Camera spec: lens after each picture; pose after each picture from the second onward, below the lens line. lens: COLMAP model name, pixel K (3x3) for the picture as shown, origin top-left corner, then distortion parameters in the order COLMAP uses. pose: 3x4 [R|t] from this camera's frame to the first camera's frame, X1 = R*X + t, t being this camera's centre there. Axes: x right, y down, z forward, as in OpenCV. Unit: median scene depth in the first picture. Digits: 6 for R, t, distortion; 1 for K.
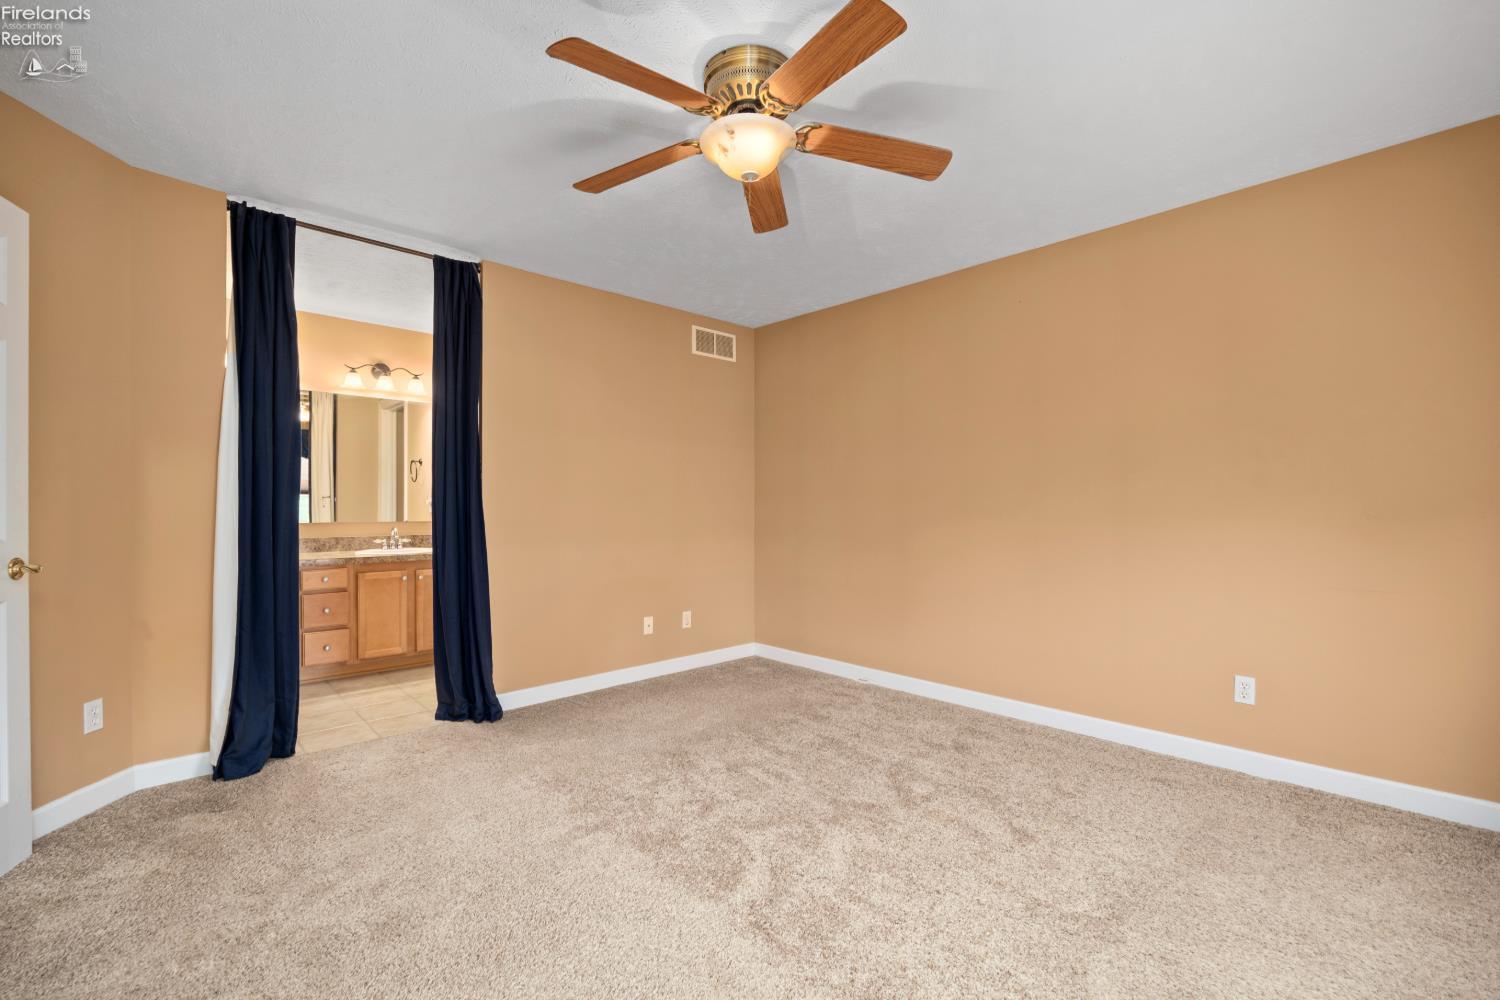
lens RADIAL K [[625.8, 0, 751.0], [0, 625.8, 511.7], [0, 0, 1]] dist [-0.011110, -0.000795]
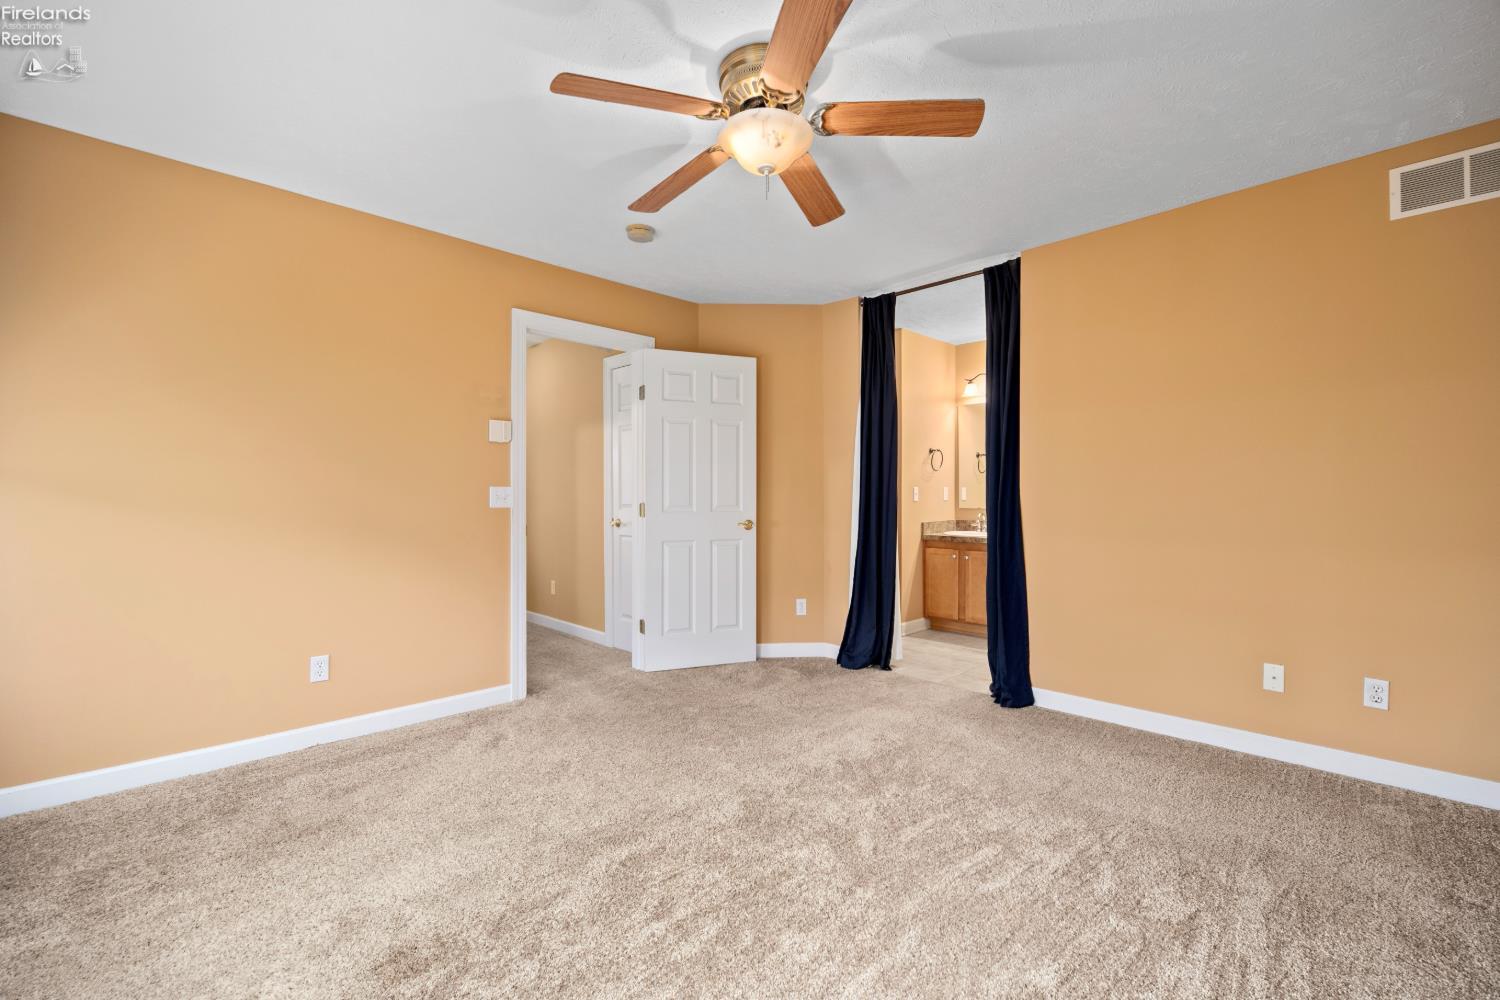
lens RADIAL K [[625.8, 0, 753.3], [0, 625.8, 489.6], [0, 0, 1]] dist [-0.011110, -0.000795]
pose [[0.031715, -0.011075, -0.999436, 0.613331], [-0.004915, 0.999925, -0.011236, -0.003800], [0.999485, 0.005269, 0.031658, 0.577576]]
